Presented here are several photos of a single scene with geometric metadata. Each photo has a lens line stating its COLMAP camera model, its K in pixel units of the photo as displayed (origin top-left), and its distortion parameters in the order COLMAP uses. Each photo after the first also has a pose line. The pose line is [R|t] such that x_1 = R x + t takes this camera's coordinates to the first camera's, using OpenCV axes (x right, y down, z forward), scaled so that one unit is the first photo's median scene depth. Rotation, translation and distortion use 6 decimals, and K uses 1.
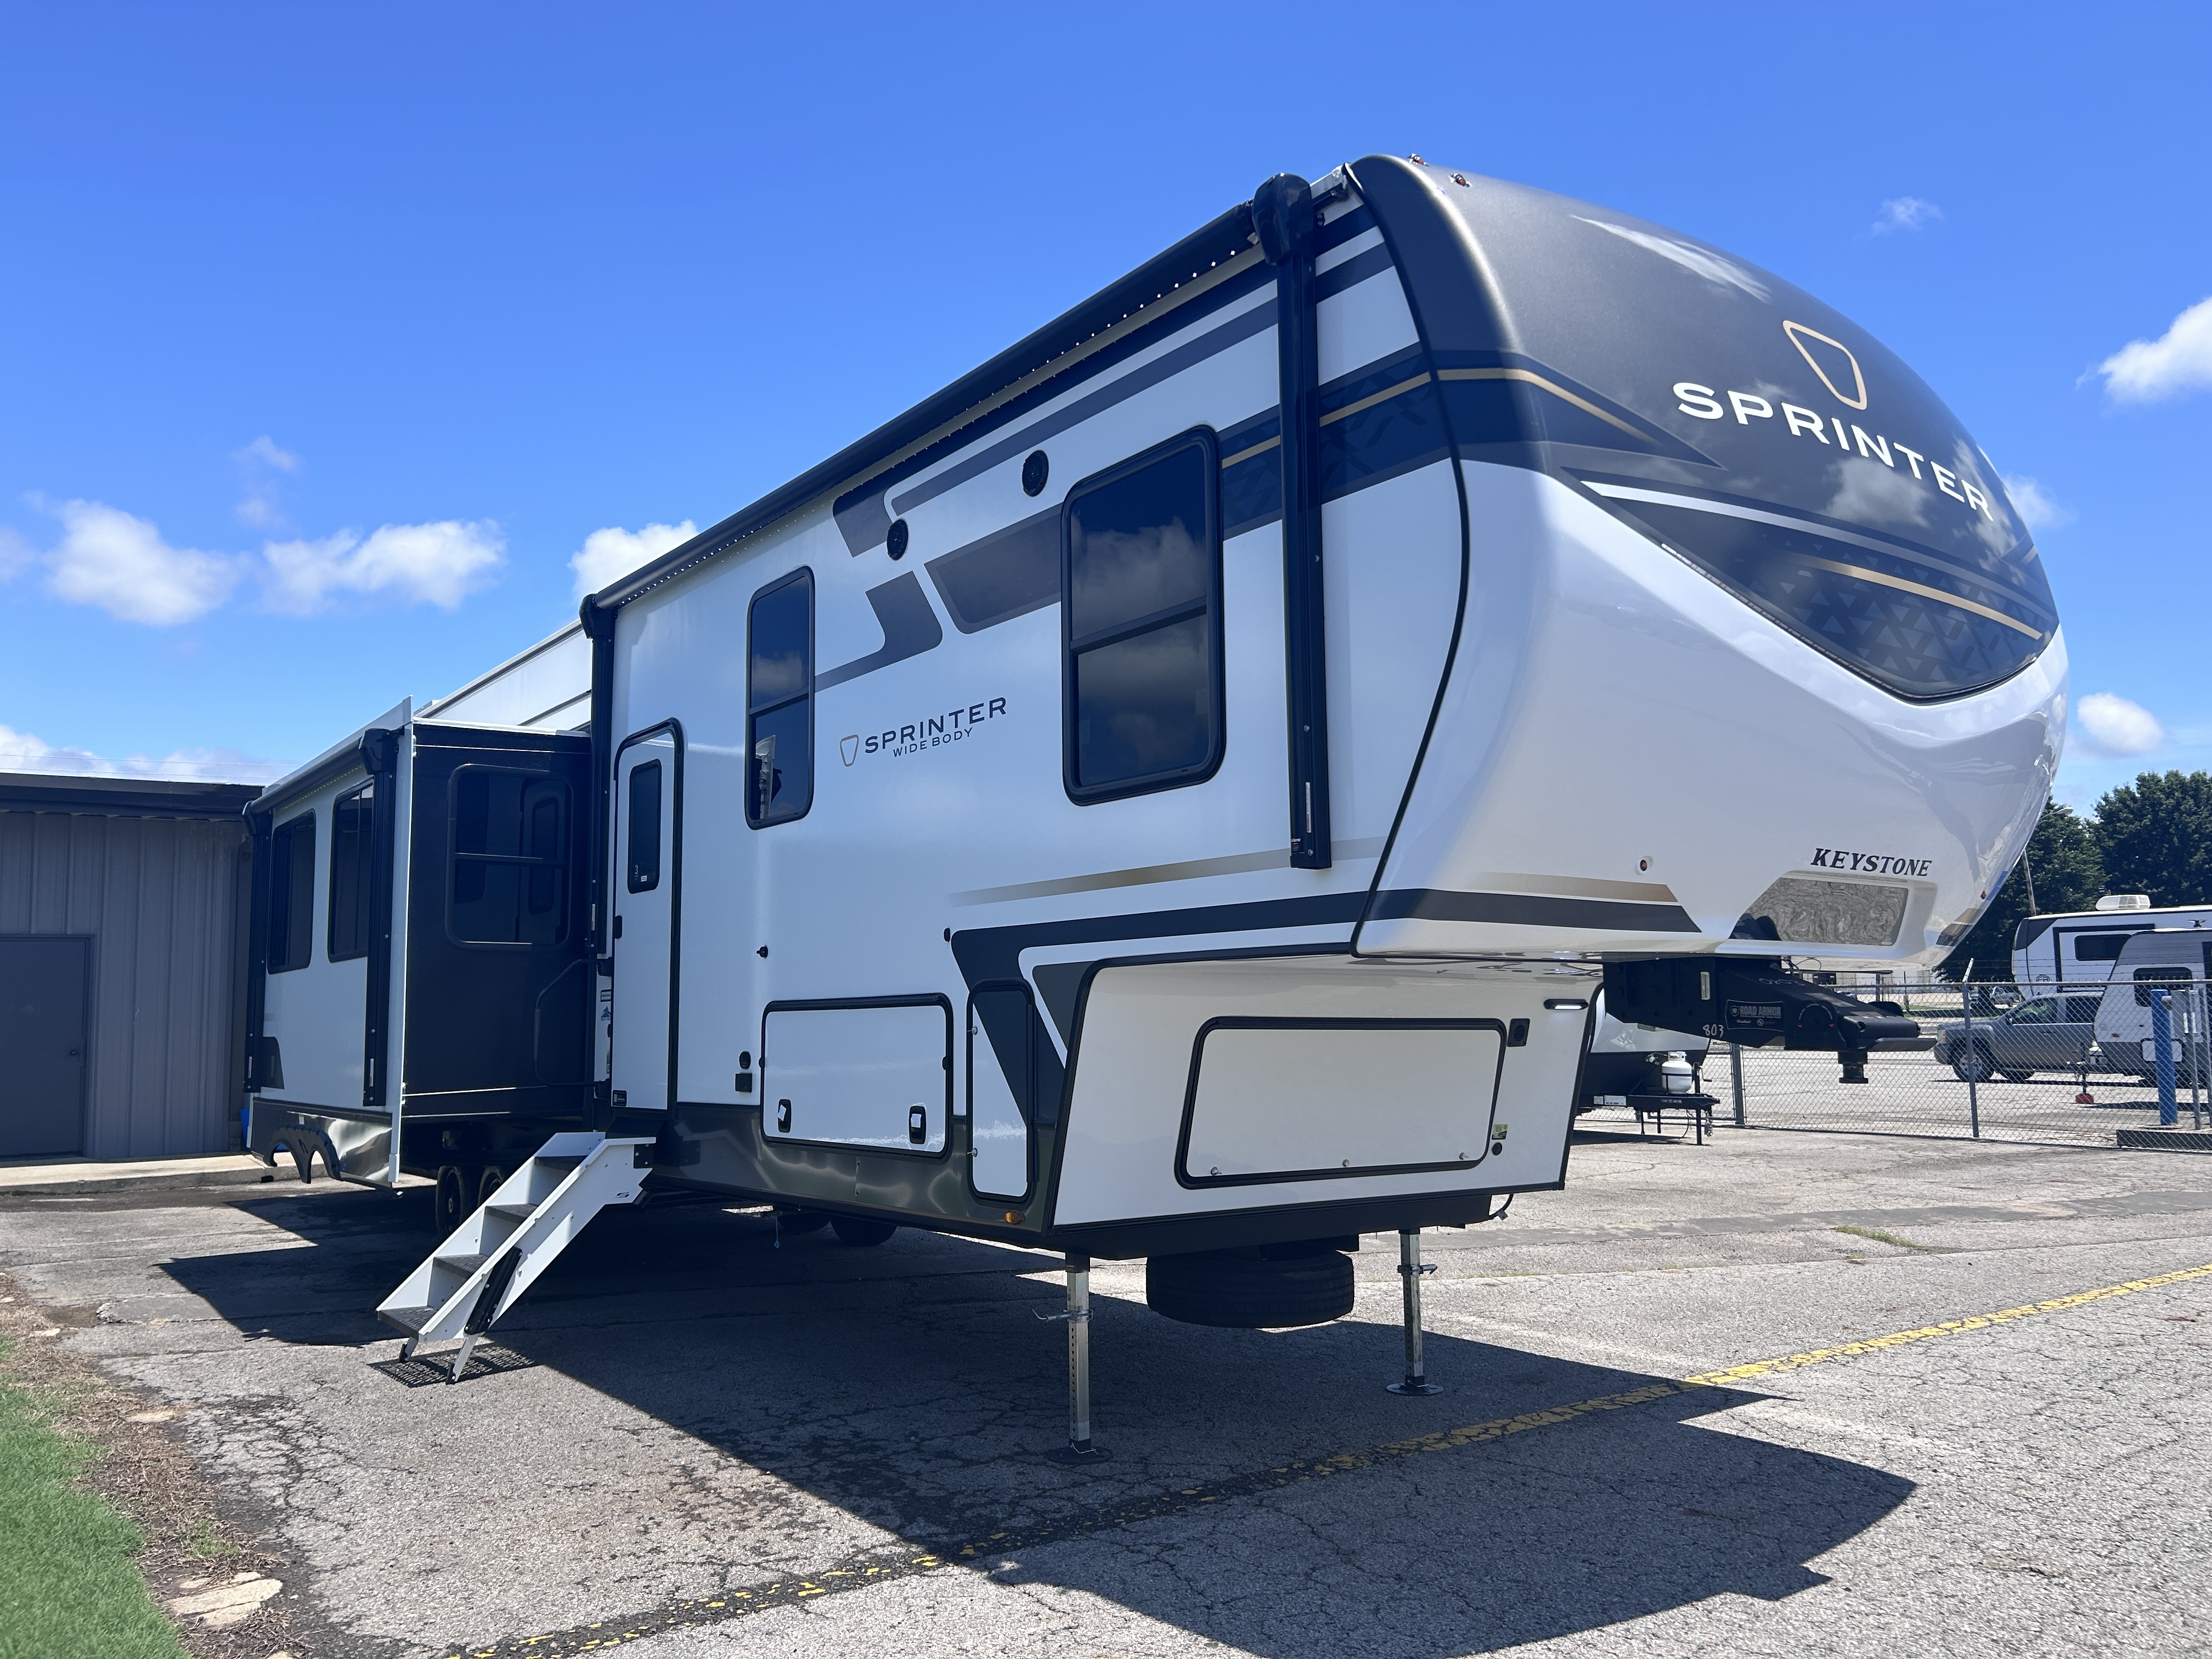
lens RADIAL K [[1679.2, 0, 1116.0], [0, 1679.2, 845.0], [0, 0, 1]] dist [0.059040, -0.068297]
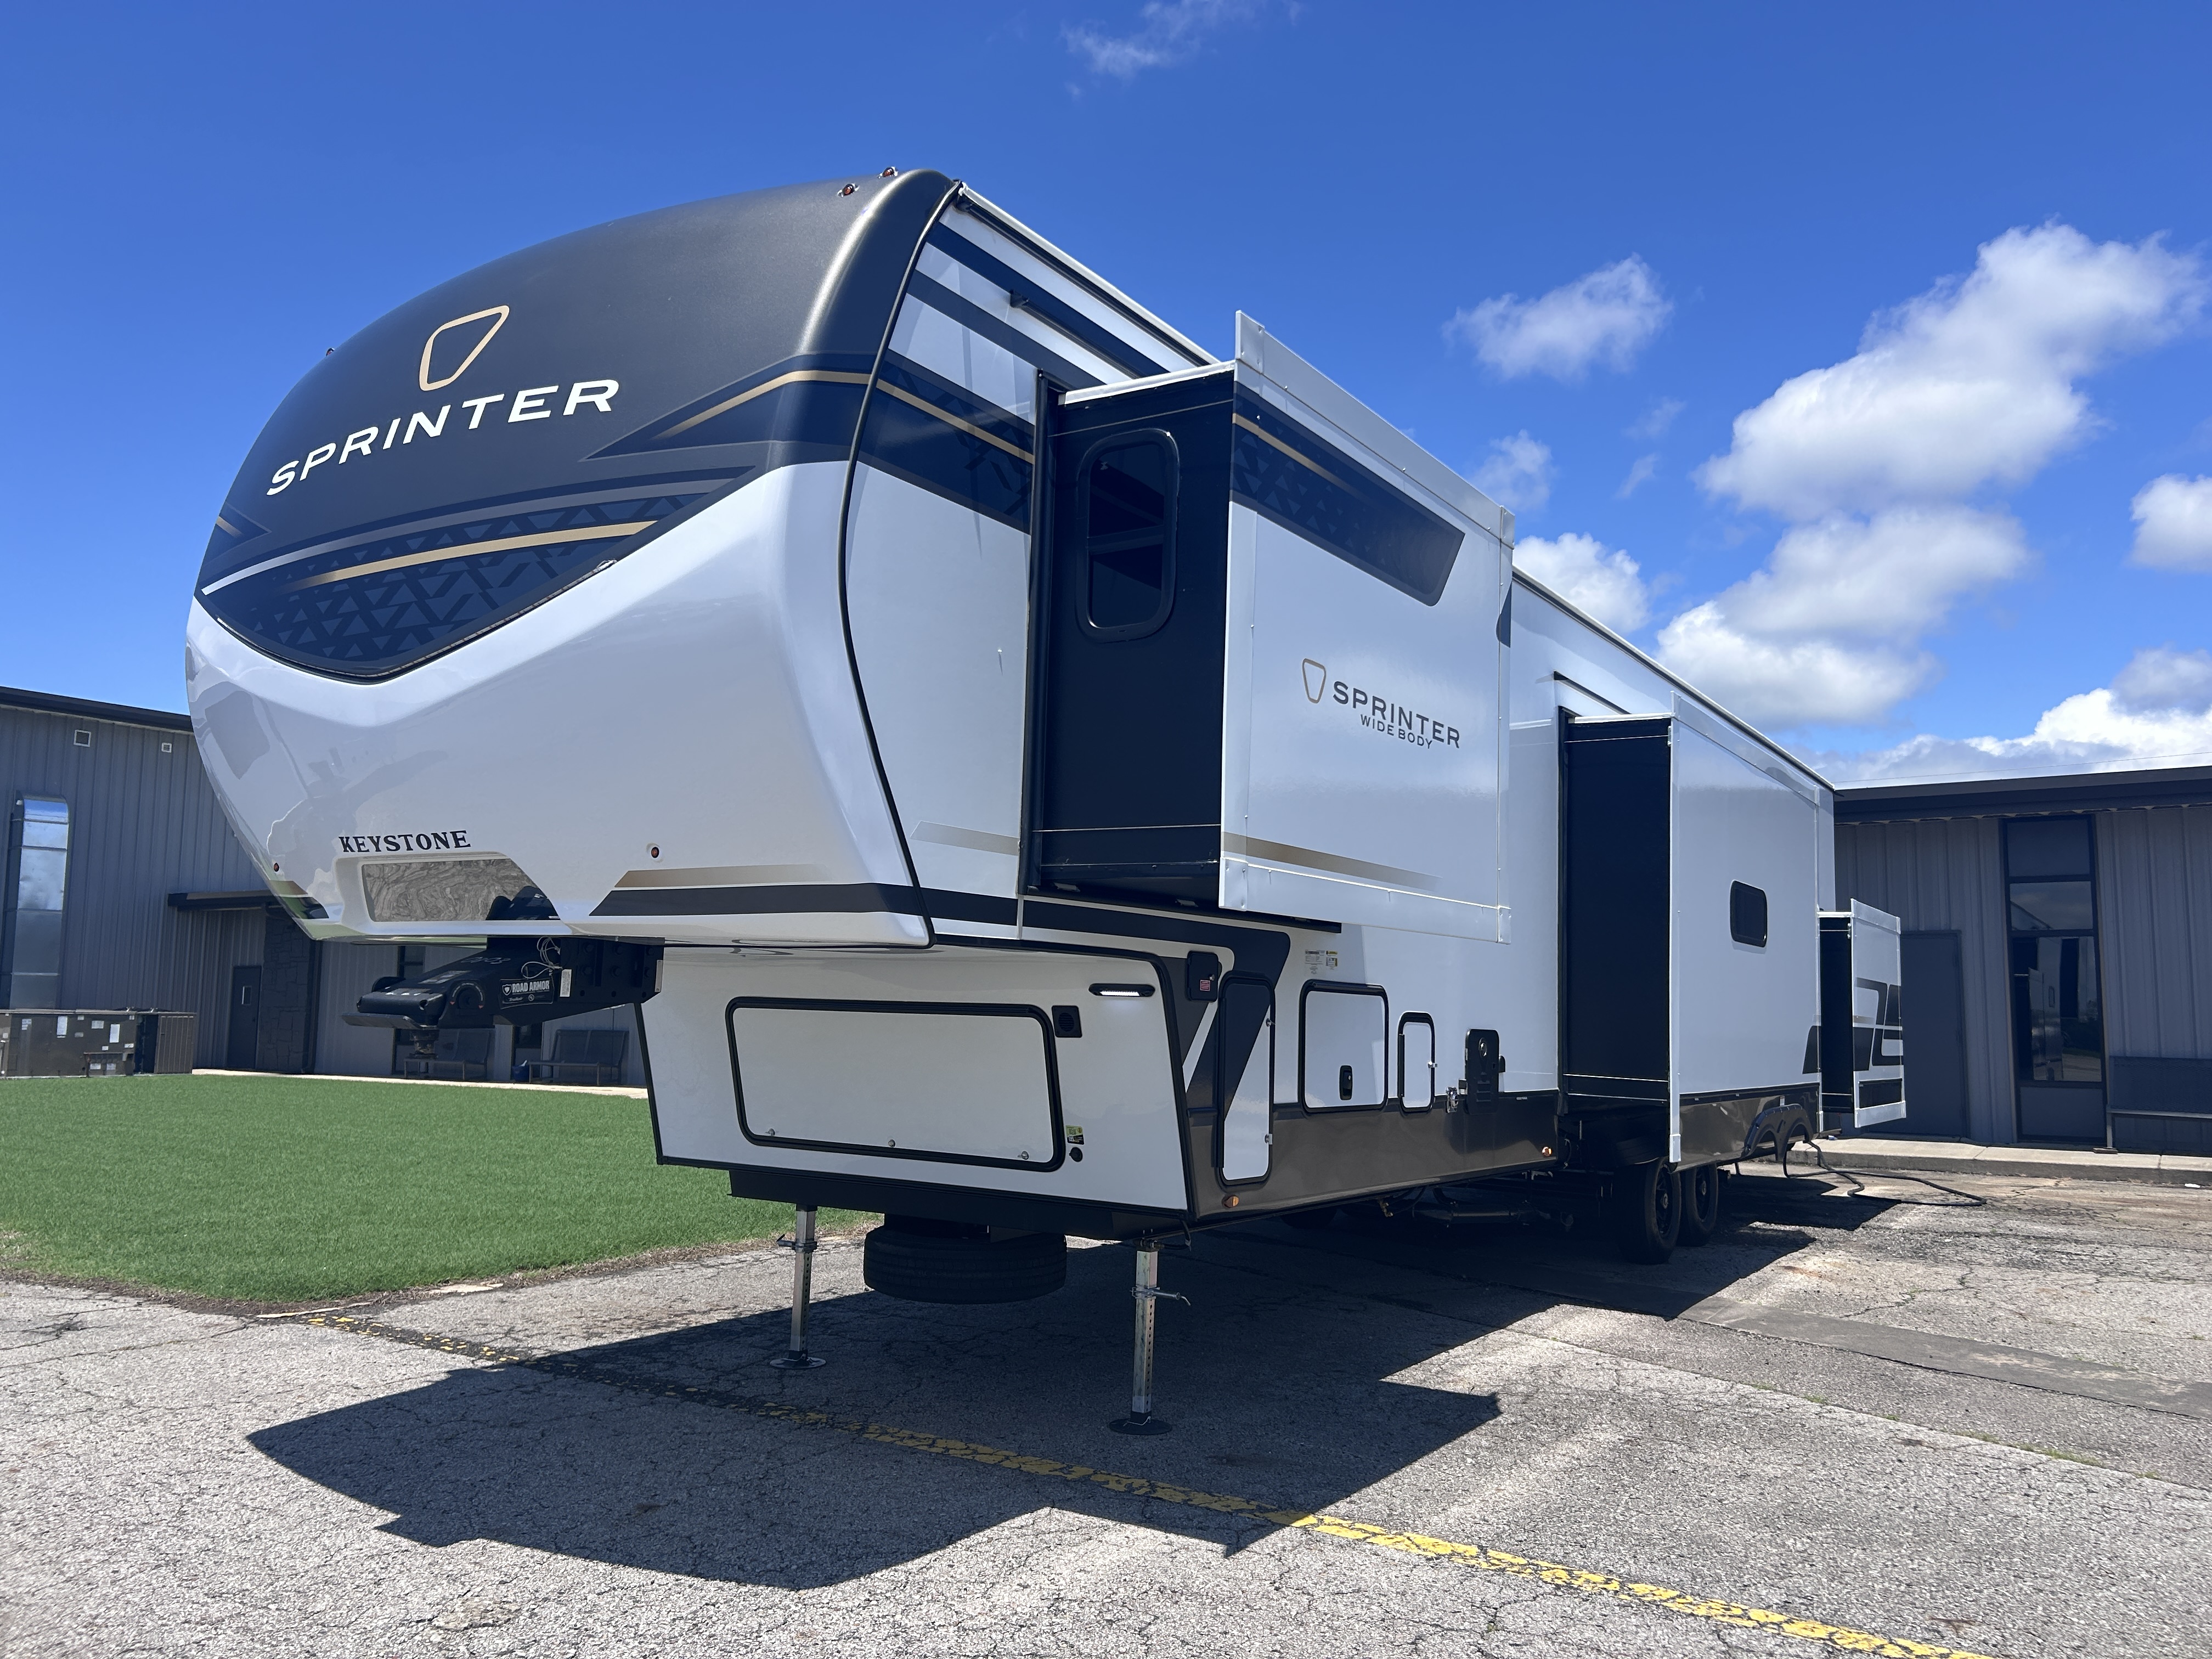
lens RADIAL K [[1665.6, 0, 1102.3], [0, 1665.6, 834.4], [0, 0, 1]] dist [0.062717, -0.063788]
pose [[0.338082, -0.082877, -0.937460, 1.236432], [0.076260, 0.995252, -0.060483, 0.079759], [0.938022, -0.051043, 0.342797, 0.846923]]
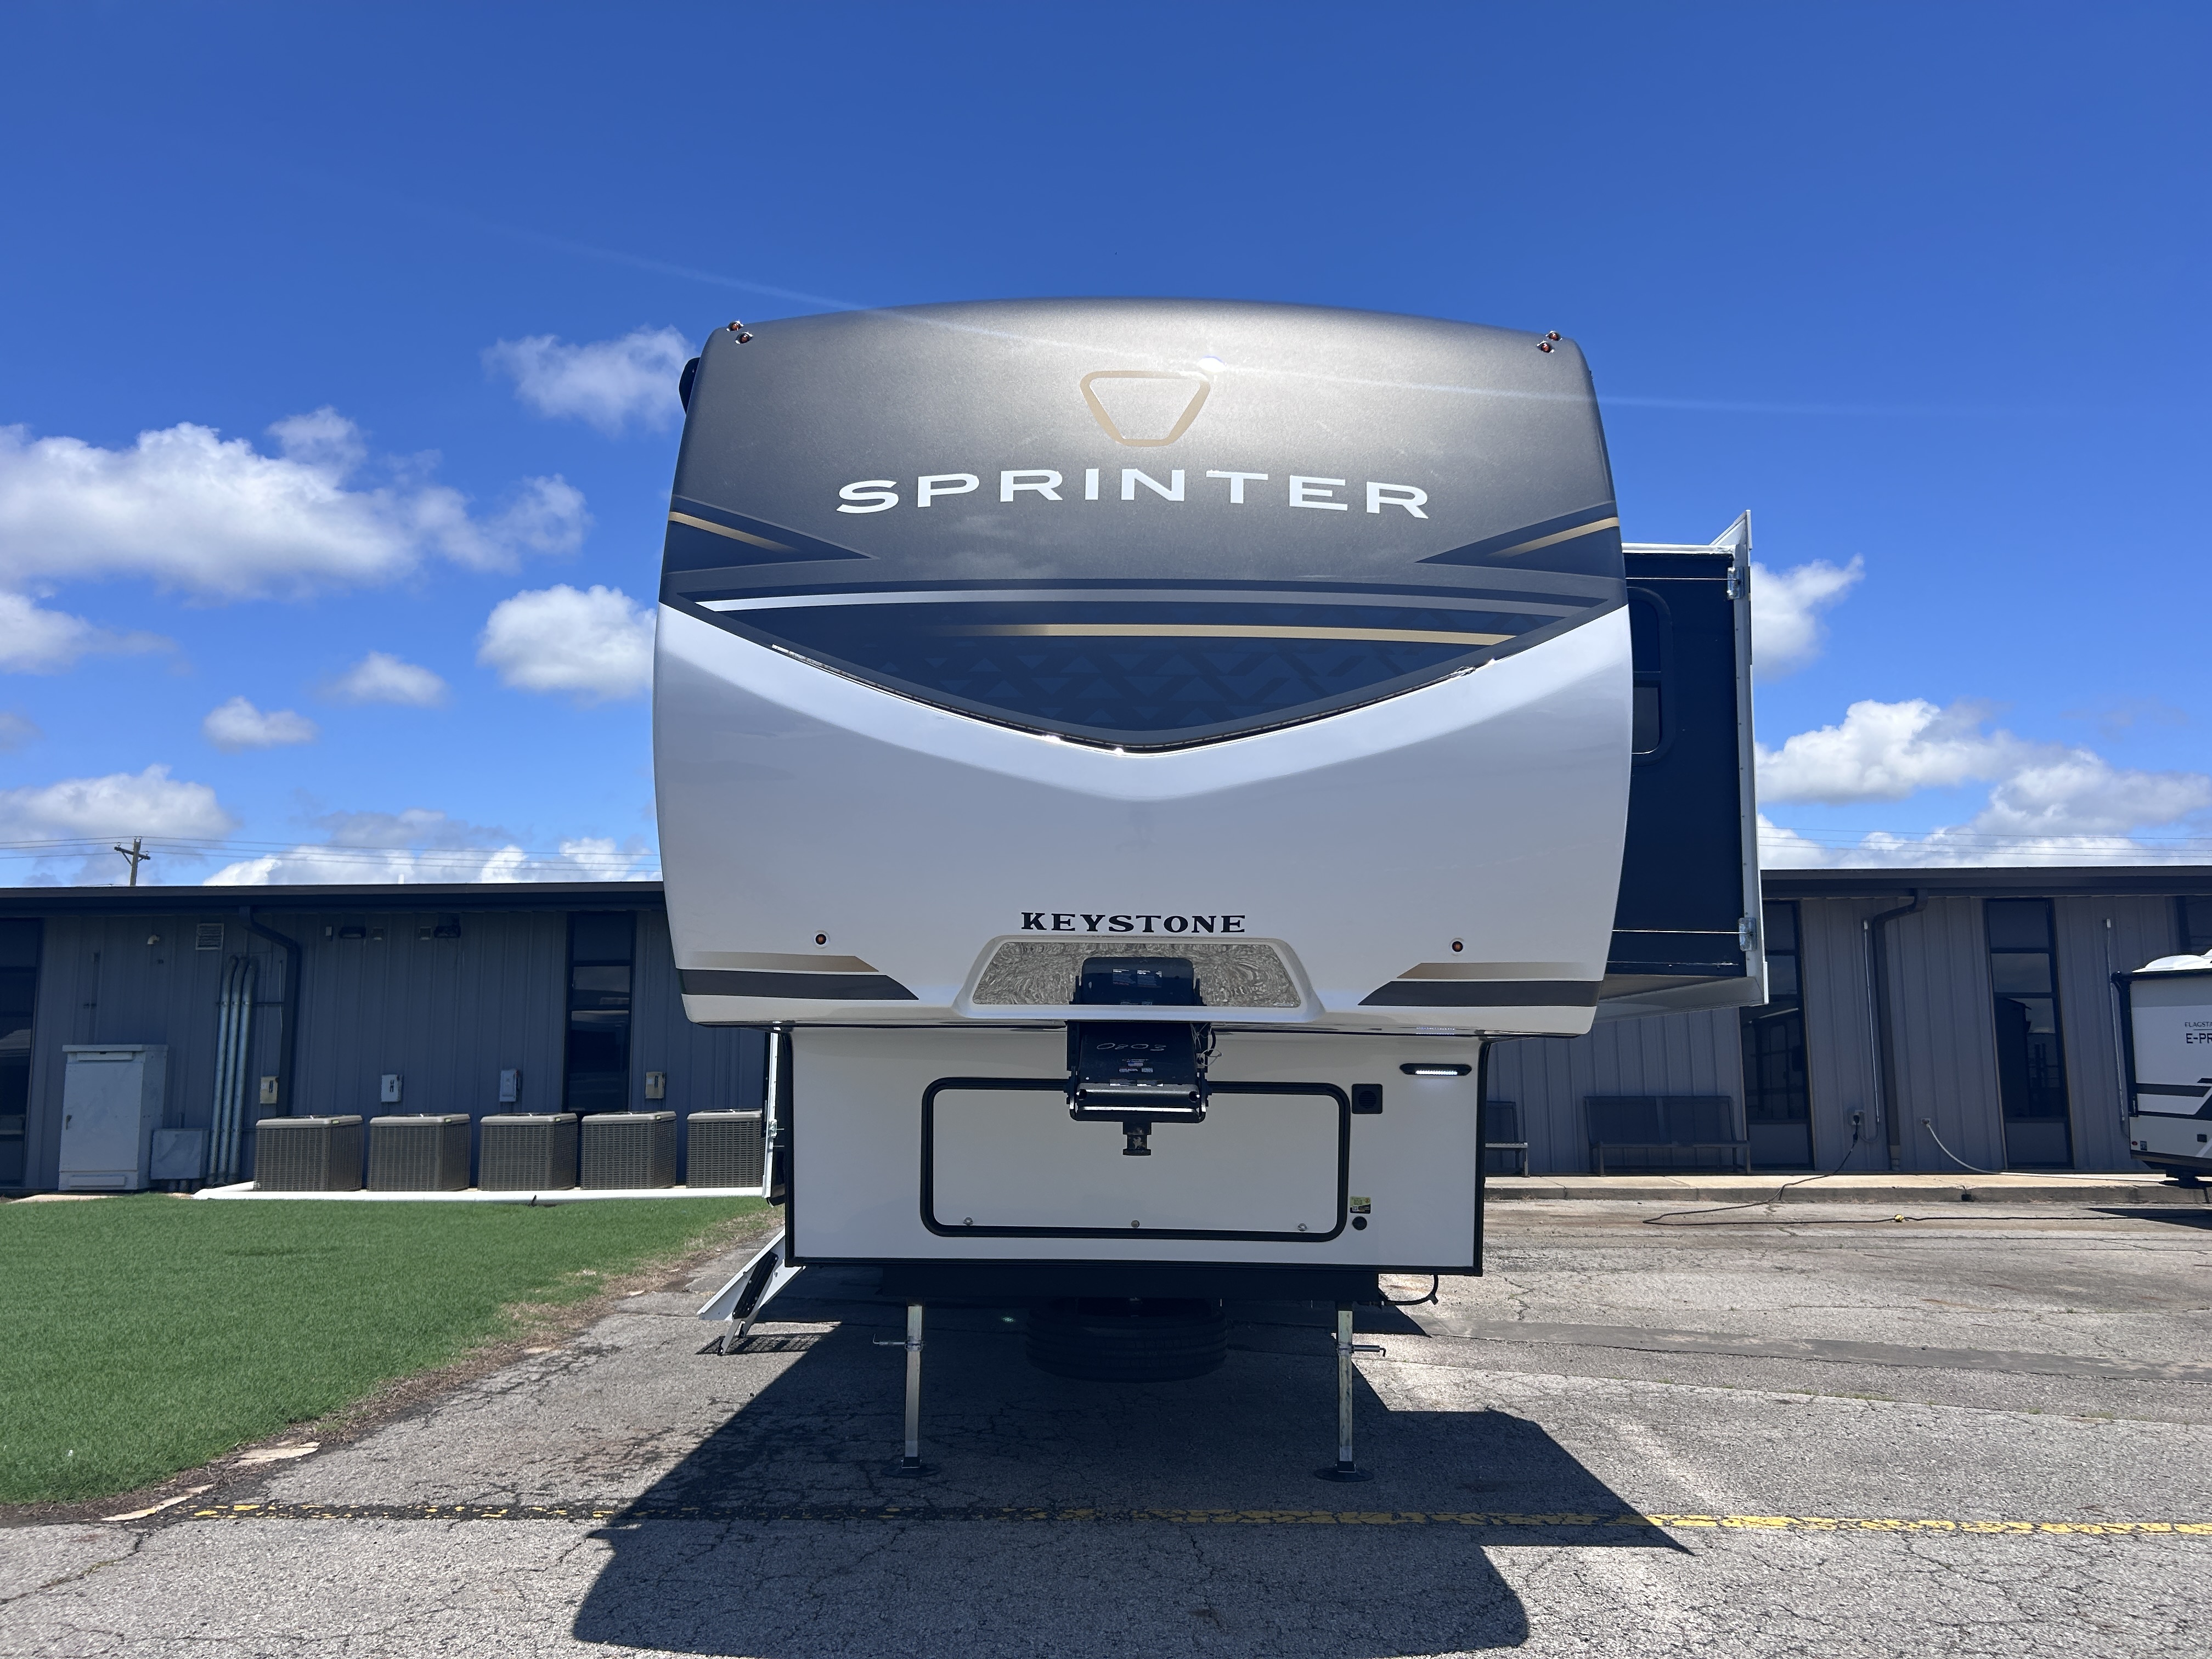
lens RADIAL K [[1665.6, 0, 1102.3], [0, 1665.6, 834.4], [0, 0, 1]] dist [0.062717, -0.063788]
pose [[0.792224, -0.074619, -0.605651, 0.811020], [0.051292, 0.997126, -0.055758, 0.010173], [0.608071, 0.013108, 0.793774, 0.198908]]
